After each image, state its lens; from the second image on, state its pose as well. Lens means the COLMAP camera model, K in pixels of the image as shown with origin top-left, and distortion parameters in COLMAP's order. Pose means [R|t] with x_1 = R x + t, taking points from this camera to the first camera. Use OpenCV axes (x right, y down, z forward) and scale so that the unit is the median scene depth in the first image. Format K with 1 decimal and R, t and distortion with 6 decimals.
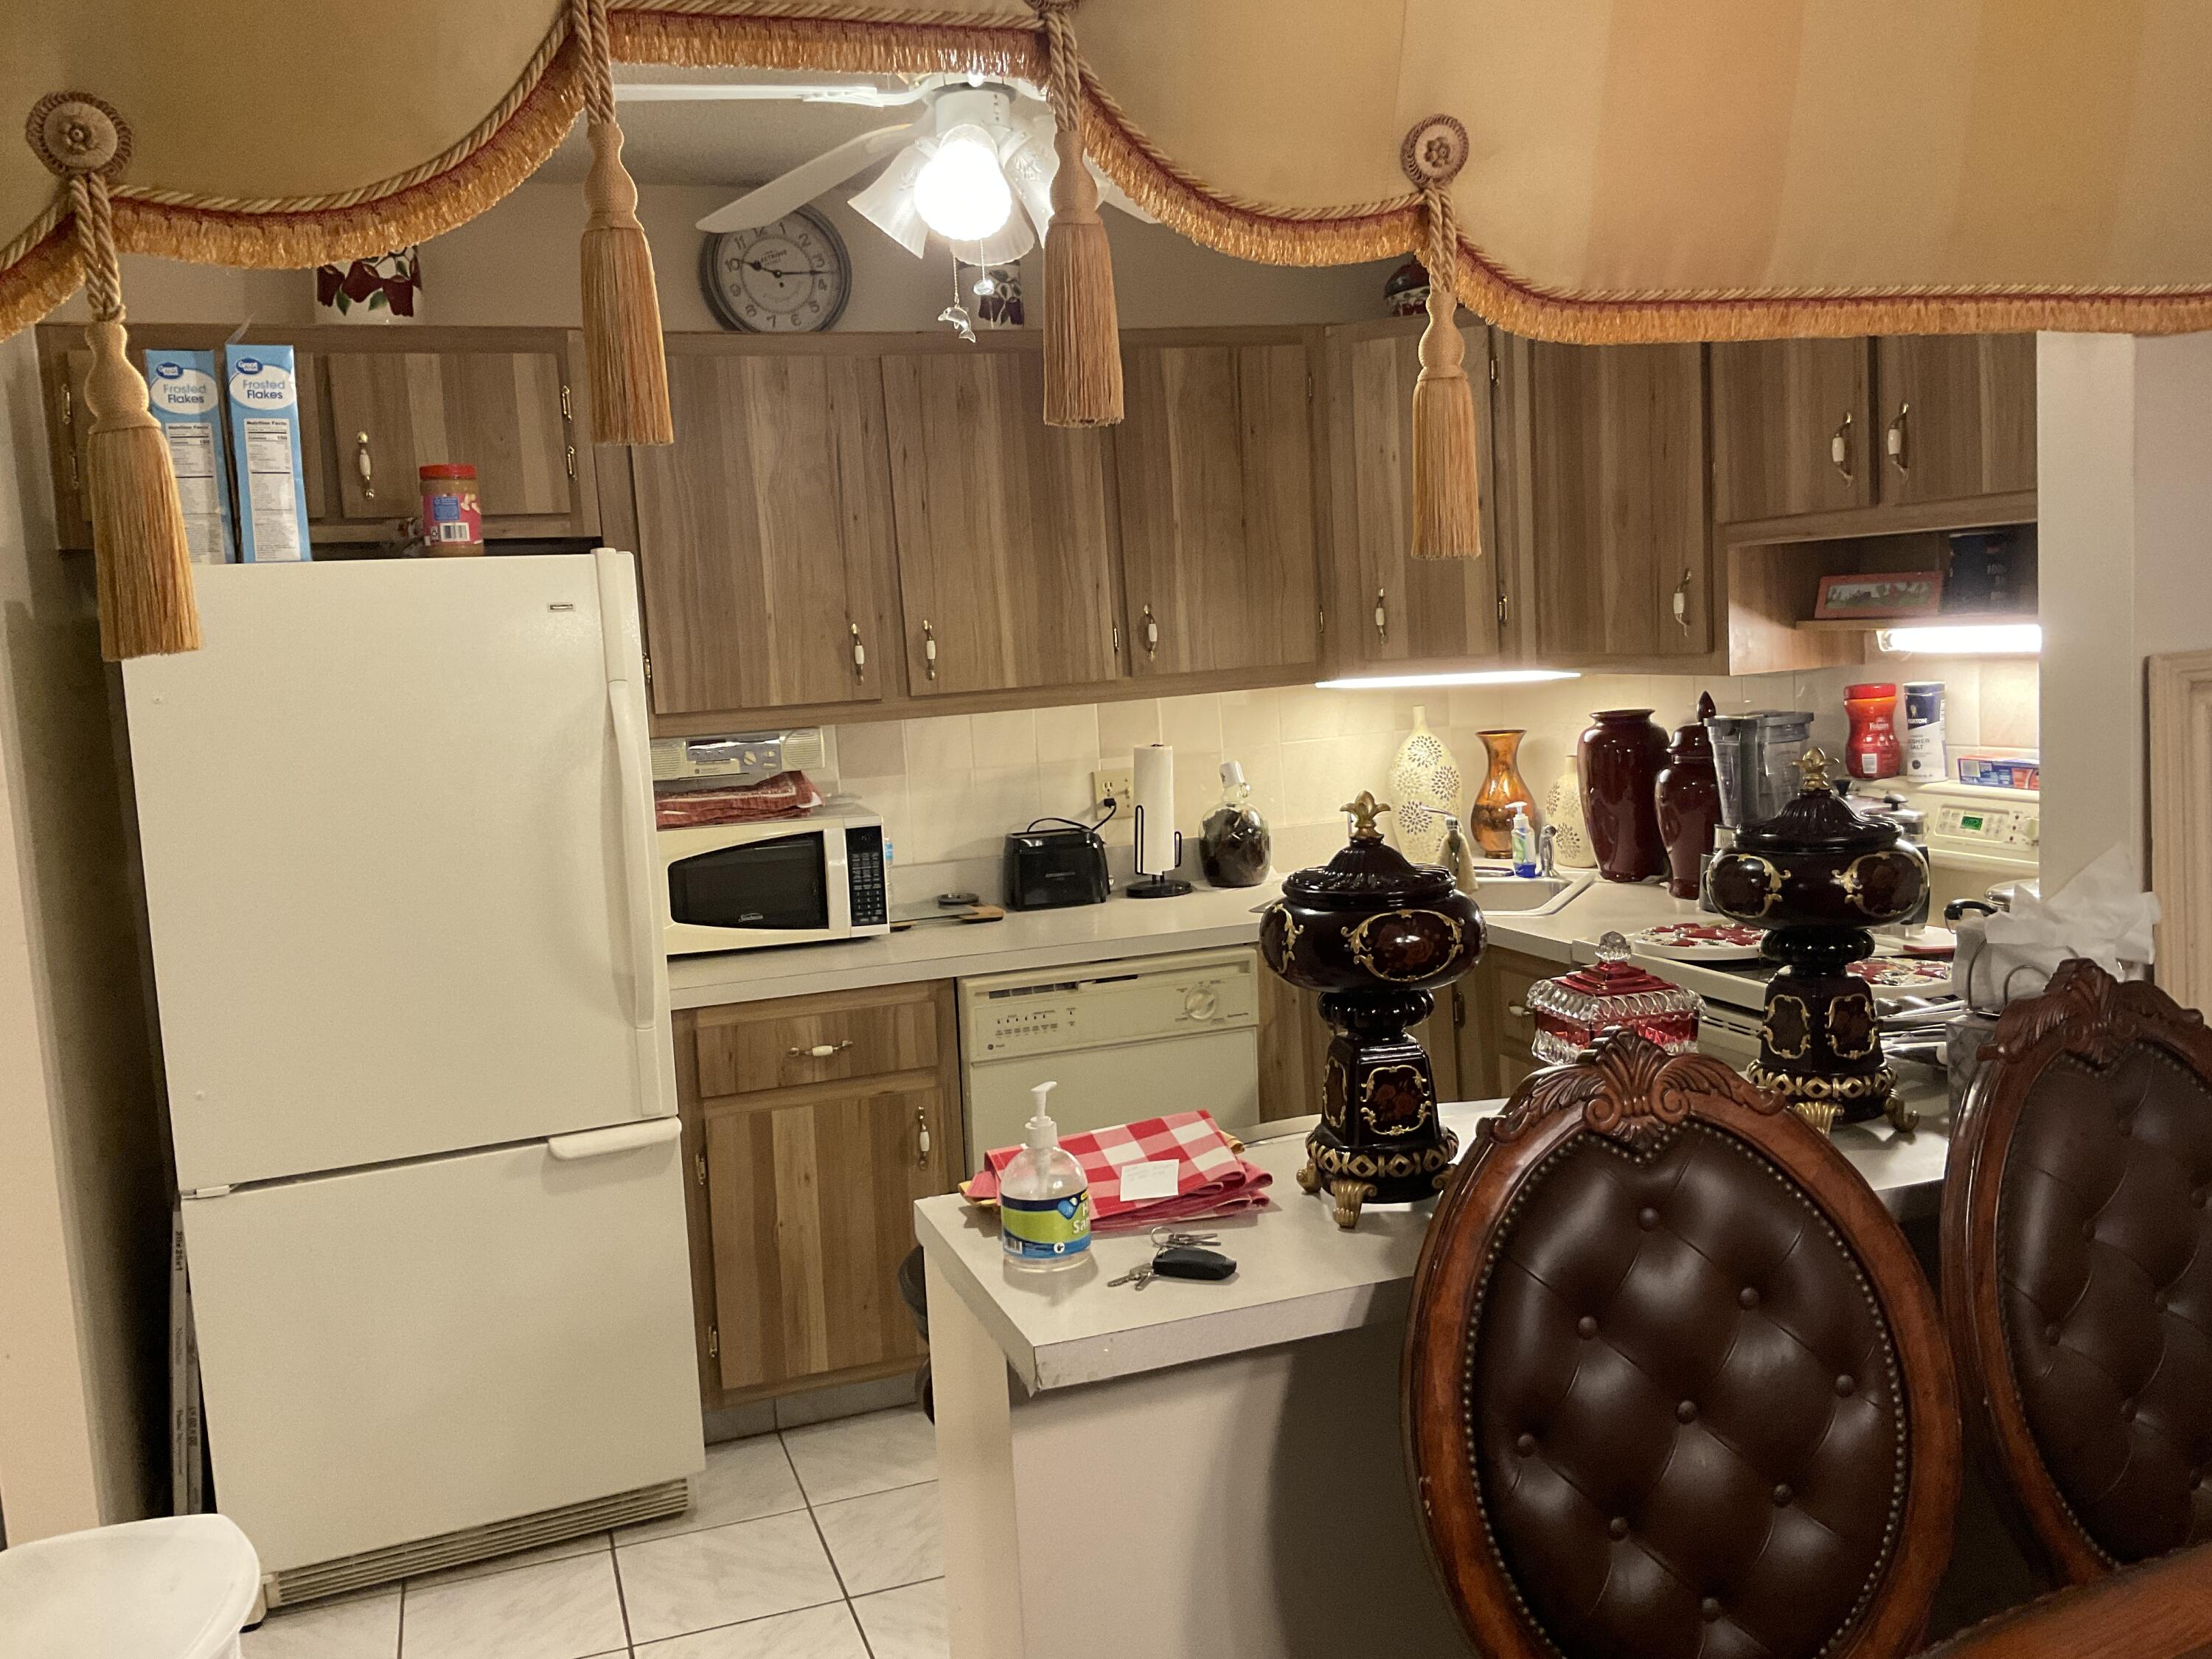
lens RADIAL K [[1834.5, 0, 1104.2], [0, 1834.5, 825.7], [0, 0, 1]] dist [0.135249, -0.272720]
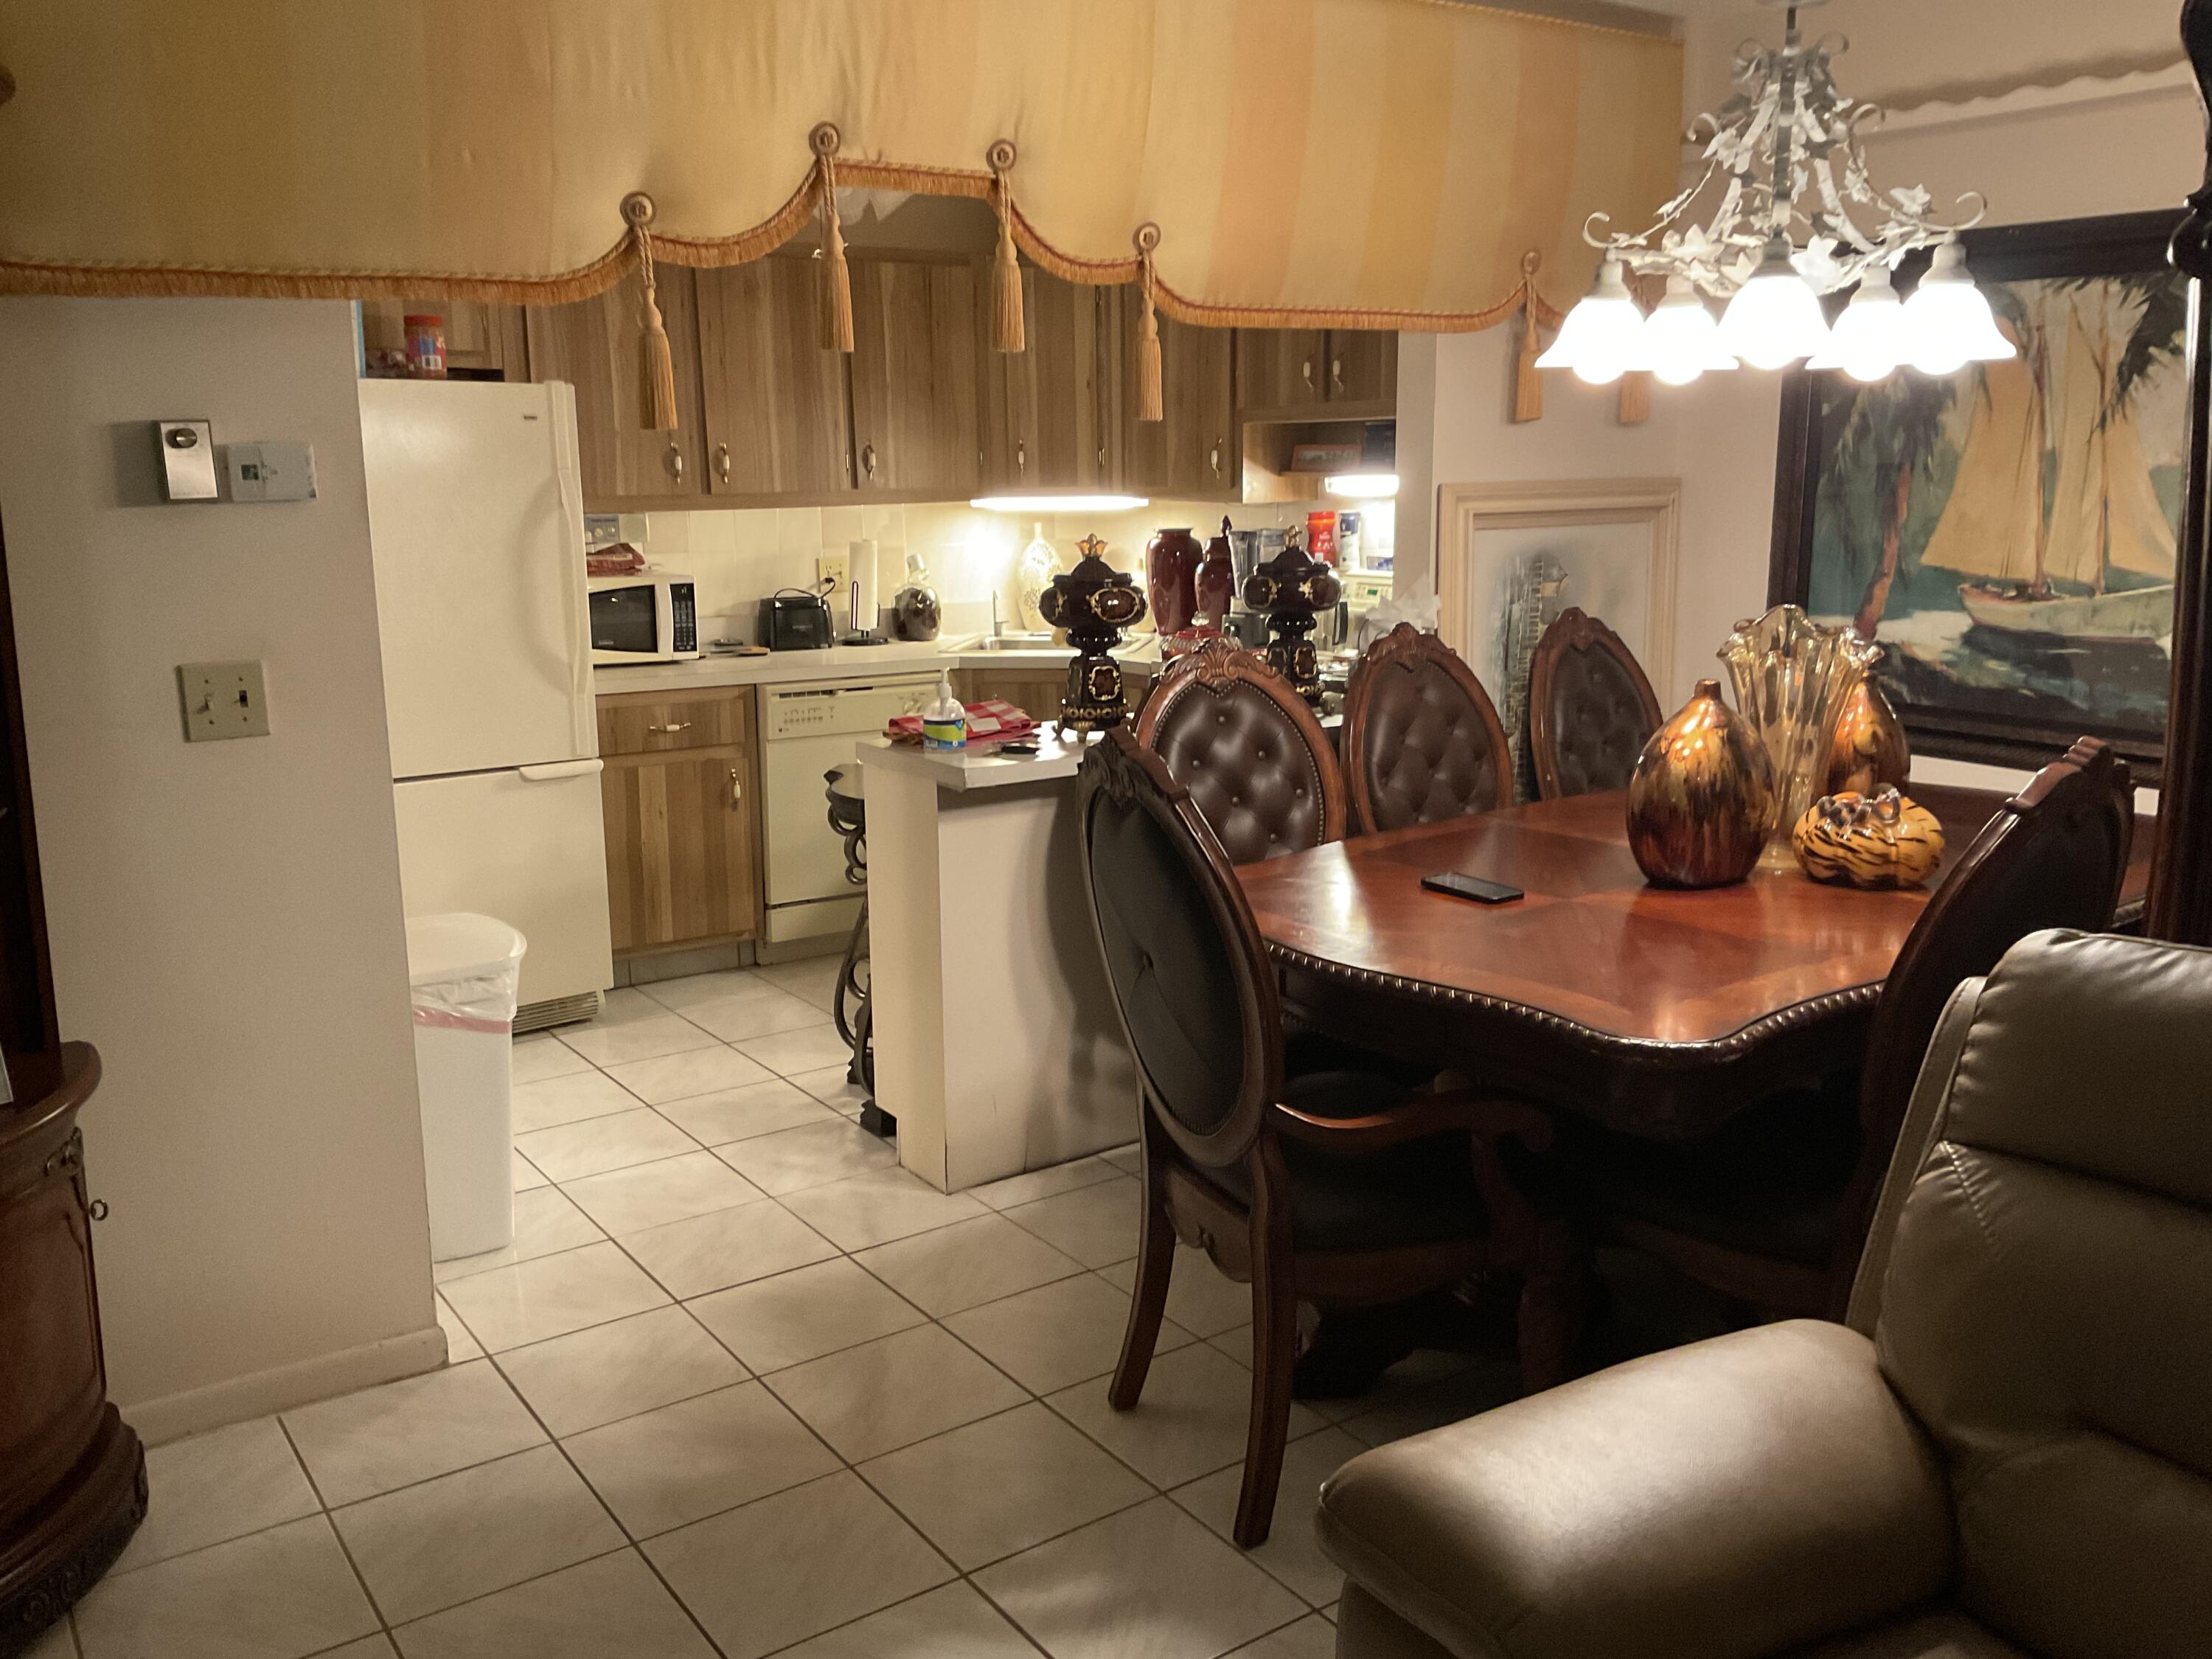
lens RADIAL K [[1834.5, 0, 1104.2], [0, 1834.5, 825.7], [0, 0, 1]] dist [0.135249, -0.272720]
pose [[0.963124, -0.003965, 0.269029, -0.217916], [-0.016190, 0.997225, 0.072658, 0.085760], [-0.268571, -0.074335, 0.960387, -0.546553]]
